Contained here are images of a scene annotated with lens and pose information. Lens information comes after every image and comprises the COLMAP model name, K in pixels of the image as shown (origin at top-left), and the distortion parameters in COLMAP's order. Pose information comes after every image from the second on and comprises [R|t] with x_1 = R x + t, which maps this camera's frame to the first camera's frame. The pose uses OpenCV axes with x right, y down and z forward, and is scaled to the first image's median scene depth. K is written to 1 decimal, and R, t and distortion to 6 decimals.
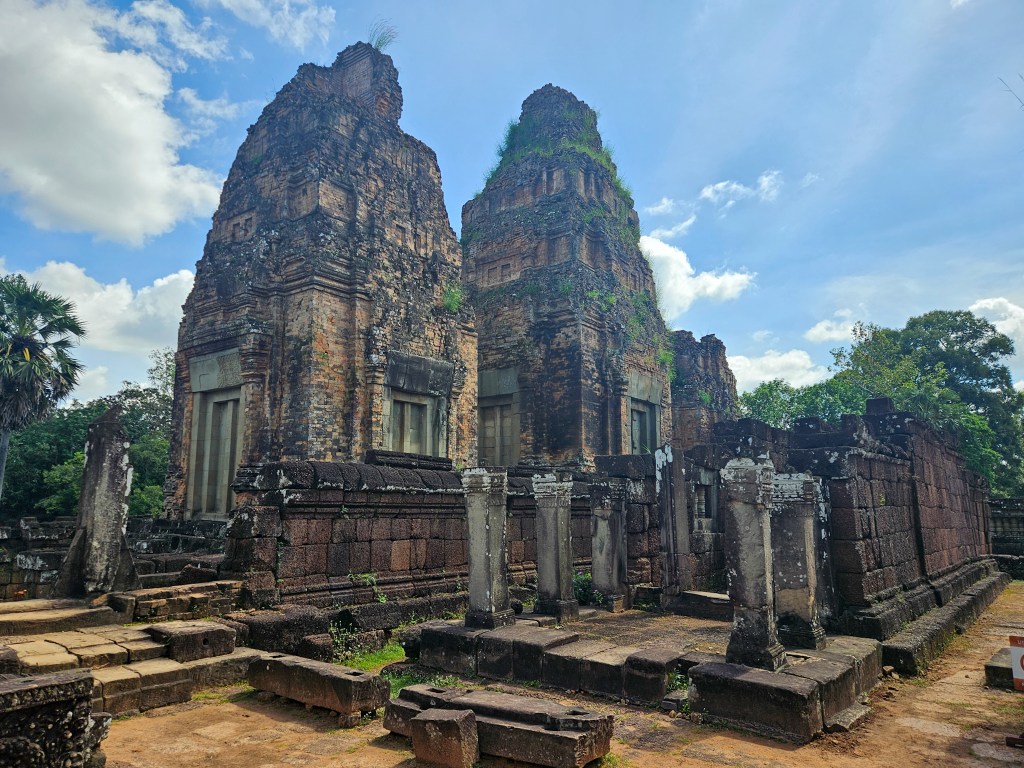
lens RADIAL K [[722.5, 0, 512.0], [0, 722.5, 384.0], [0, 0, 1]] dist [0.061353, 0.000433]
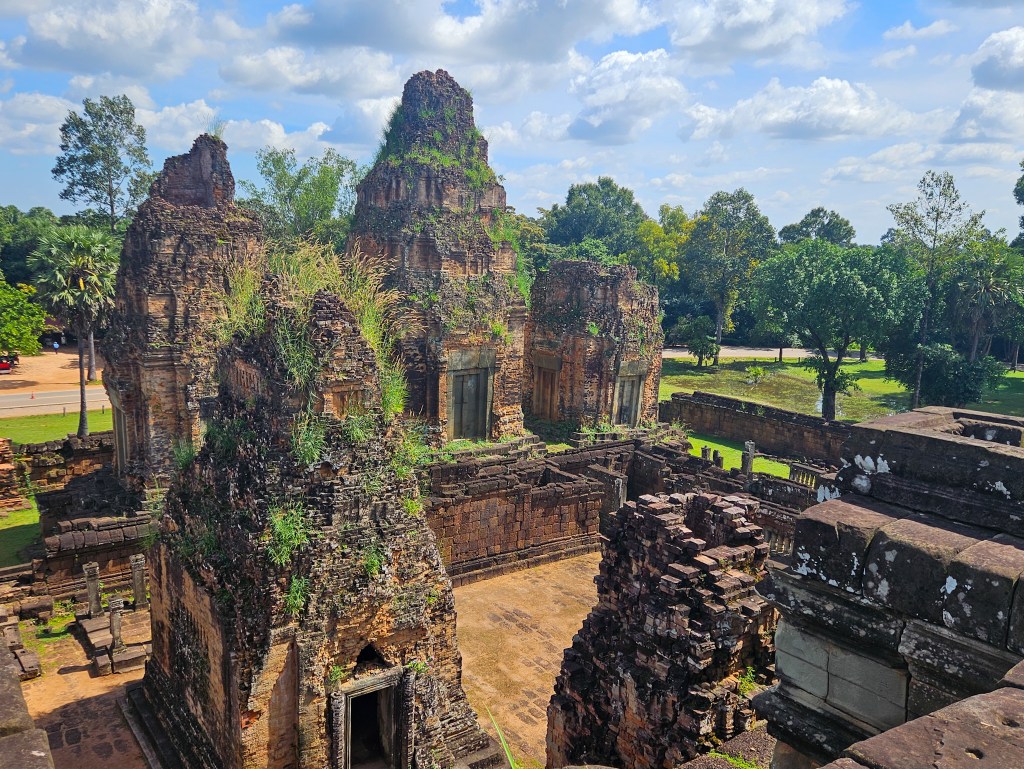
lens RADIAL K [[866.7, 0, 512.0], [0, 866.7, 384.5], [0, 0, 1]] dist [0.115351, -0.083882]
pose [[0.961123, 0.067772, -0.267676, 1.021077], [0.023807, 0.945461, 0.324863, -0.689601], [0.275094, -0.318606, 0.907091, -0.604066]]
